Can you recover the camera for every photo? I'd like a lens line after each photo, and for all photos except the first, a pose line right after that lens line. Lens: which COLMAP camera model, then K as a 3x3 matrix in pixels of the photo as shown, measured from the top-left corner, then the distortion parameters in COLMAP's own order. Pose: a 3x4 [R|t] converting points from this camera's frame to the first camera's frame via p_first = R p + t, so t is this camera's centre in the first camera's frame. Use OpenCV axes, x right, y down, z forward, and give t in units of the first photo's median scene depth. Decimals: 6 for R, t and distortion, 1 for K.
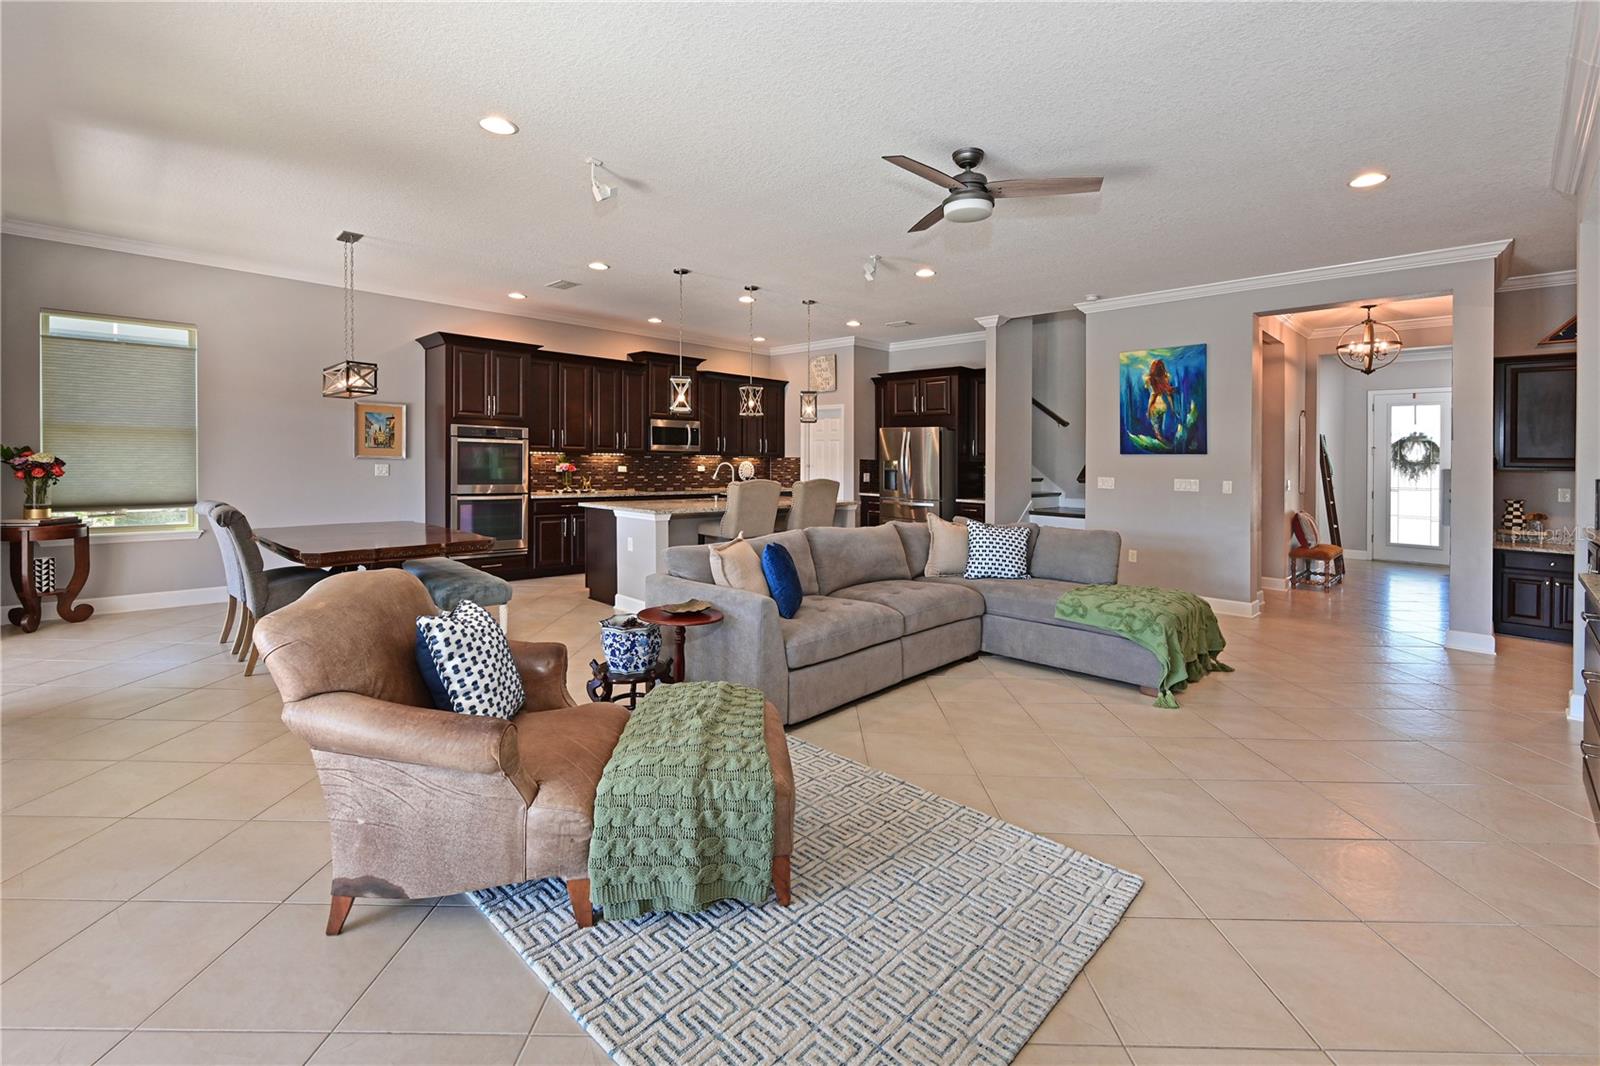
lens RADIAL K [[676.2, 0, 807.3], [0, 676.2, 457.9], [0, 0, 1]] dist [0.006873, -0.000067]
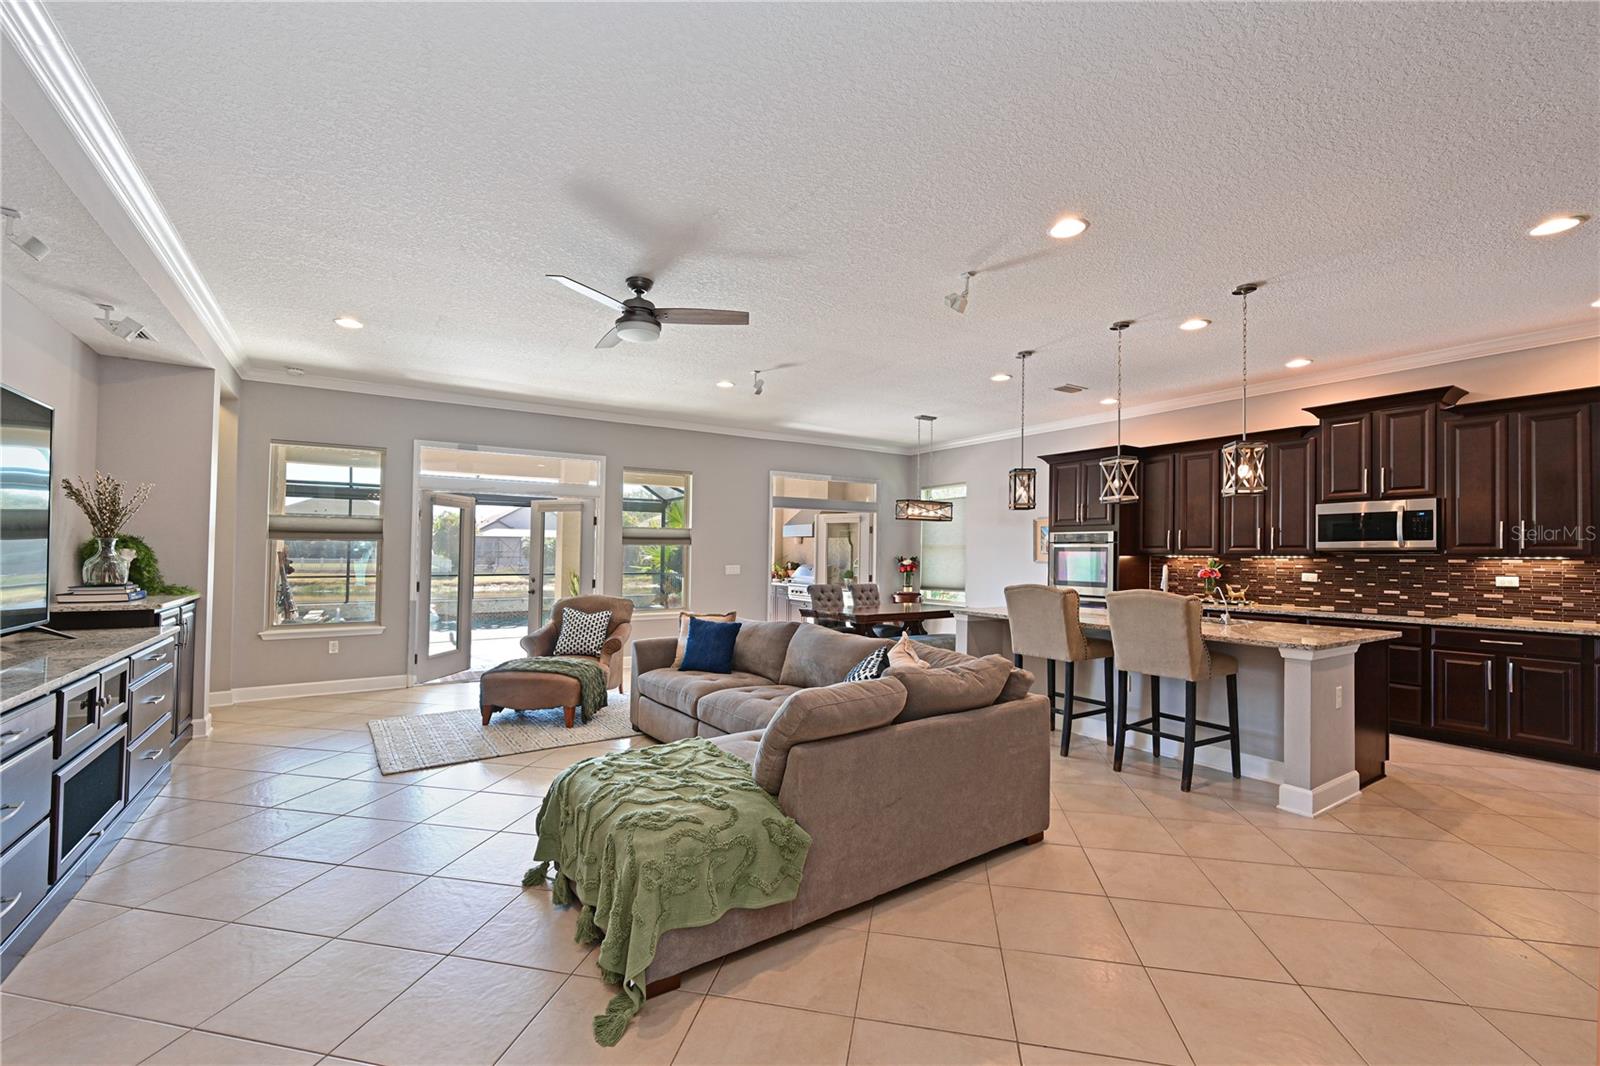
lens RADIAL K [[624.8, 0, 804.7], [0, 624.8, 565.6], [0, 0, 1]] dist [-0.004639, 0.001164]
pose [[-0.233311, -0.004484, -0.972392, 0.612569], [-0.008617, 0.999960, -0.002543, 0.012753], [0.972364, 0.007786, -0.233340, 0.770972]]
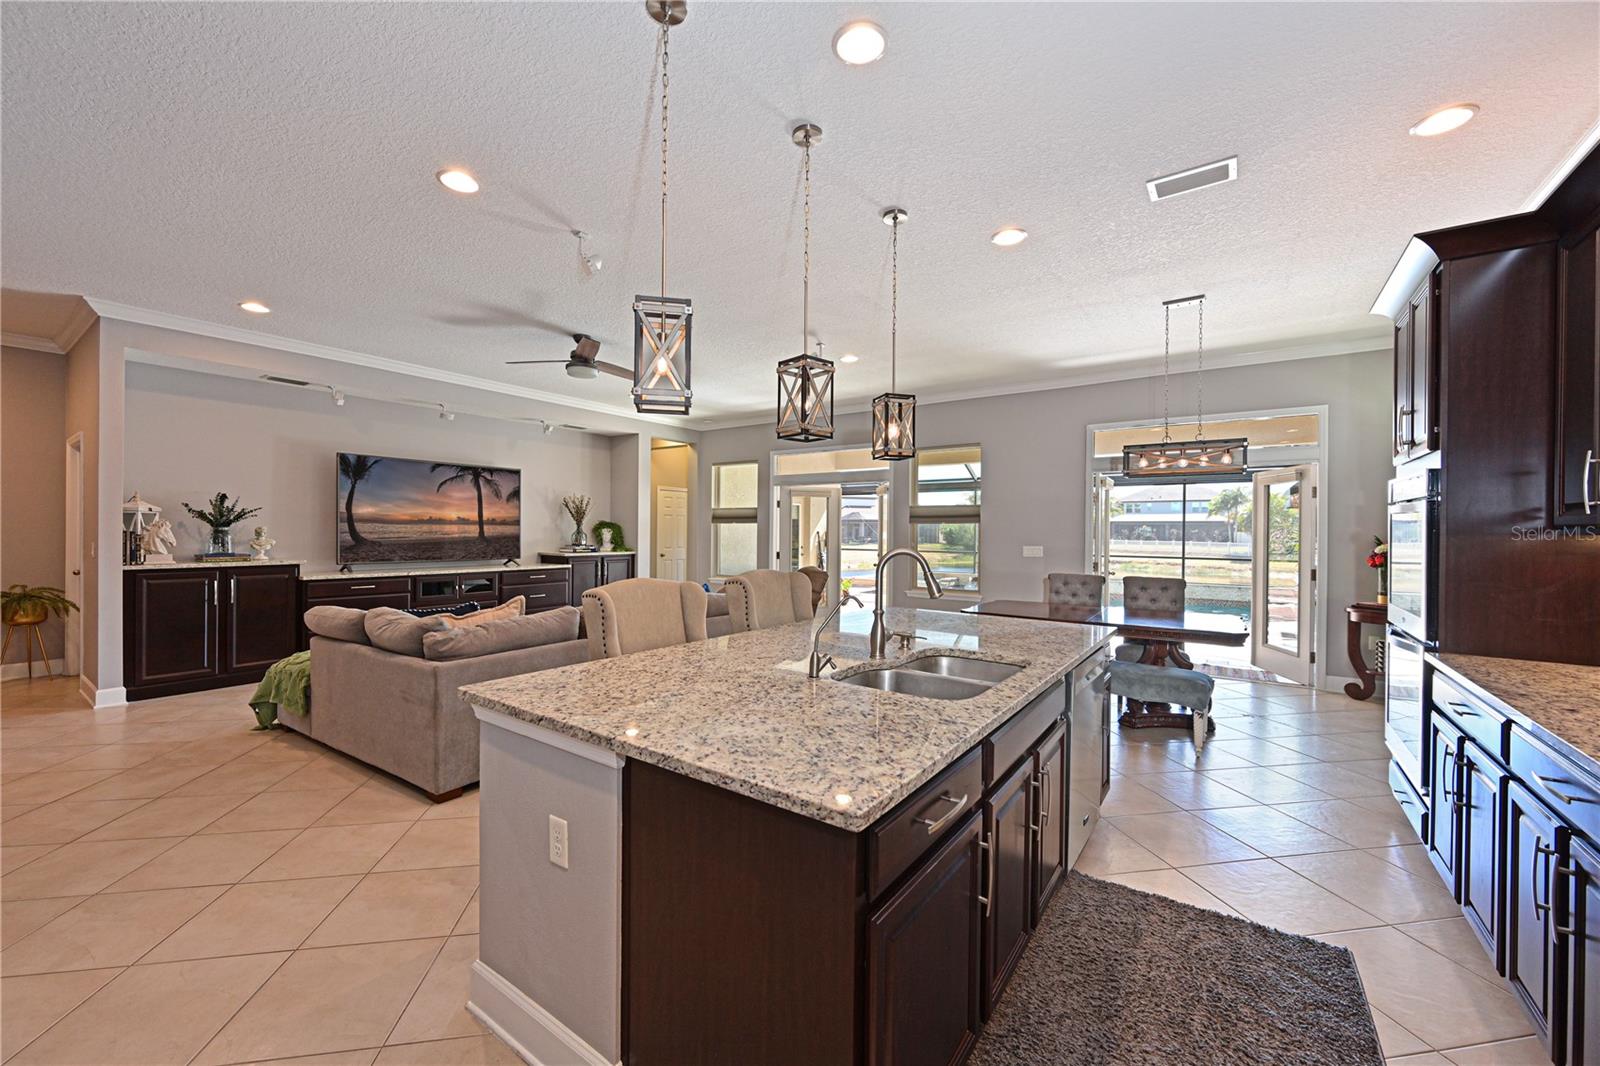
lens RADIAL K [[624.8, 0, 794.7], [0, 624.8, 547.7], [0, 0, 1]] dist [-0.004639, 0.001164]
pose [[-0.987775, -0.022185, -0.154297, -0.014495], [-0.025574, 0.999473, 0.020013, 0.002965], [0.153772, 0.023714, -0.987822, 1.295539]]
